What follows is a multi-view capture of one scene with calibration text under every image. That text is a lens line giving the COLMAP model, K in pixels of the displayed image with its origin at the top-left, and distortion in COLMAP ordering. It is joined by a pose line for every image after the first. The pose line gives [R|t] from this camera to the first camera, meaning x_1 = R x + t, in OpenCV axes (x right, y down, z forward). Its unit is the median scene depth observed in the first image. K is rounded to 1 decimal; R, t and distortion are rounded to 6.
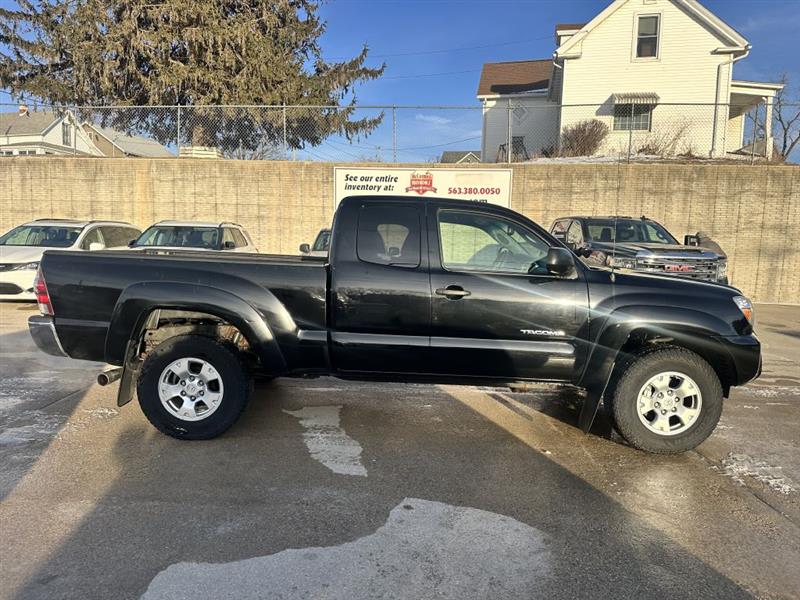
lens RADIAL K [[570.5, 0, 397.4], [0, 570.5, 300.9], [0, 0, 1]] dist [0.081849, -0.101008]
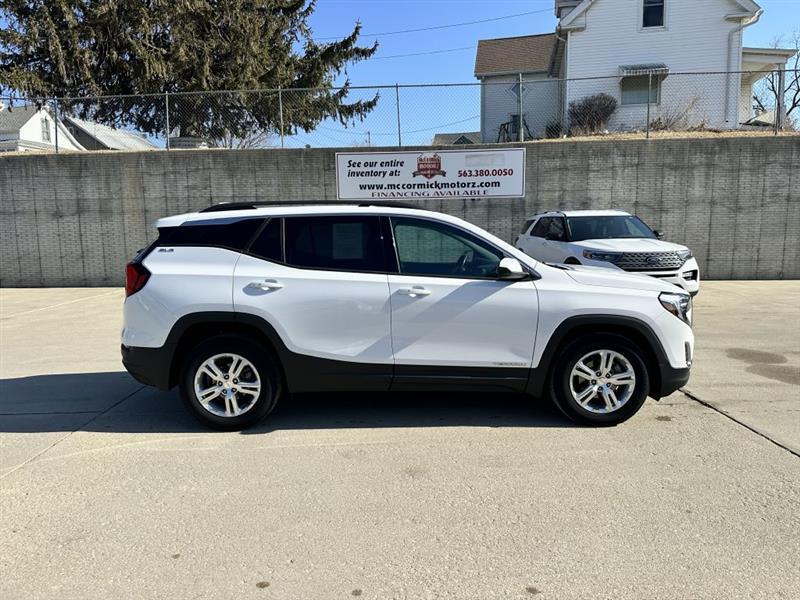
lens RADIAL K [[573.8, 0, 401.5], [0, 573.8, 301.2], [0, 0, 1]] dist [0.067512, -0.077073]
pose [[0.998985, -0.041250, 0.018081, -0.028624], [0.040788, 0.998850, 0.025207, -0.010027], [-0.019100, -0.024444, 0.999519, 0.045660]]
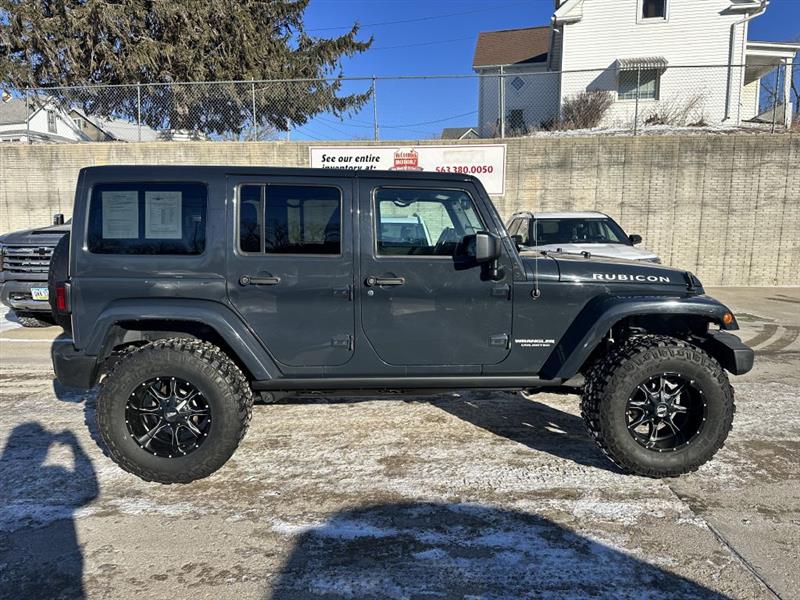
lens RADIAL K [[571.4, 0, 397.3], [0, 571.4, 299.9], [0, 0, 1]] dist [0.057585, -0.063806]
pose [[0.999659, -0.022993, -0.012347, 0.033274], [0.023387, 0.999191, 0.032731, -0.018045], [0.011584, -0.033008, 0.999388, 0.083435]]
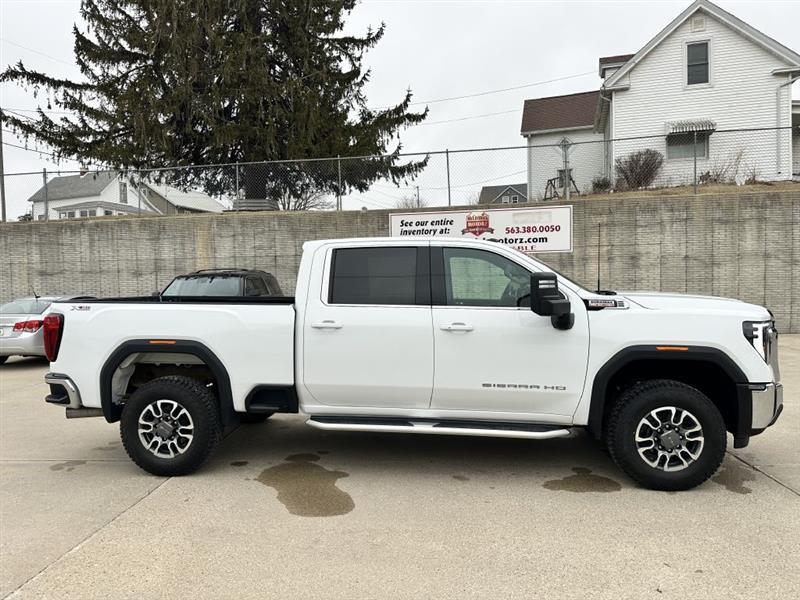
lens RADIAL K [[570.5, 0, 397.4], [0, 570.5, 300.9], [0, 0, 1]] dist [0.081849, -0.101008]
pose [[0.996564, -0.044222, -0.070039, -0.031632], [0.039777, 0.997180, -0.063637, -0.016361], [0.072655, 0.060633, 0.995512, 0.013906]]
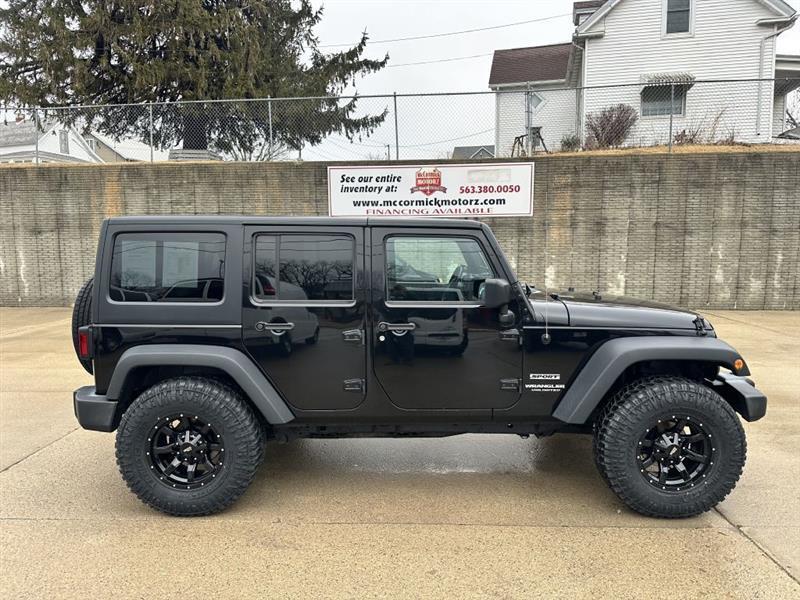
lens RADIAL K [[573.8, 0, 401.5], [0, 573.8, 301.2], [0, 0, 1]] dist [0.067512, -0.077073]
pose [[0.999448, -0.027745, -0.018270, 0.011439], [0.027798, 0.999610, 0.002638, -0.027730], [0.018190, -0.003144, 0.999830, 0.120606]]
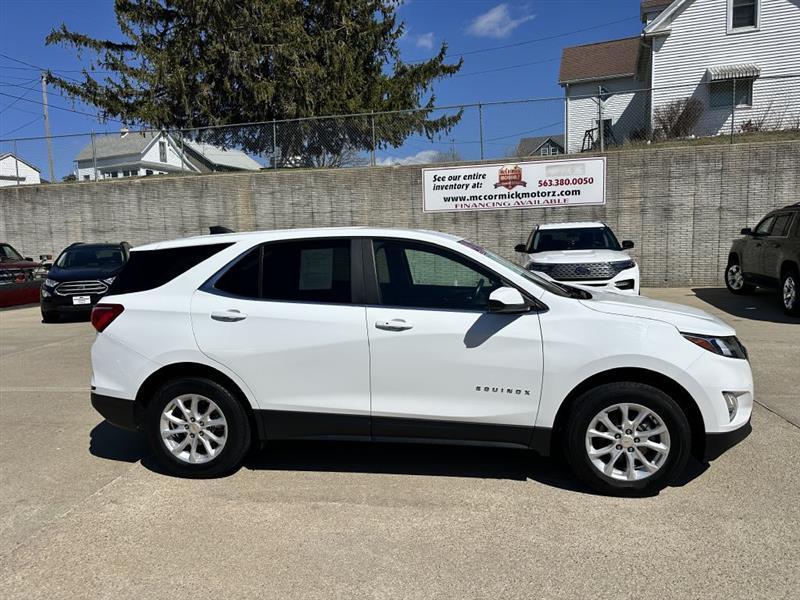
lens RADIAL K [[570.5, 0, 397.4], [0, 570.5, 300.9], [0, 0, 1]] dist [0.081849, -0.101008]
pose [[0.990000, -0.039980, -0.135286, -0.024534], [0.041456, 0.999107, 0.008111, -0.008683], [0.134841, -0.013638, 0.990773, -0.015907]]
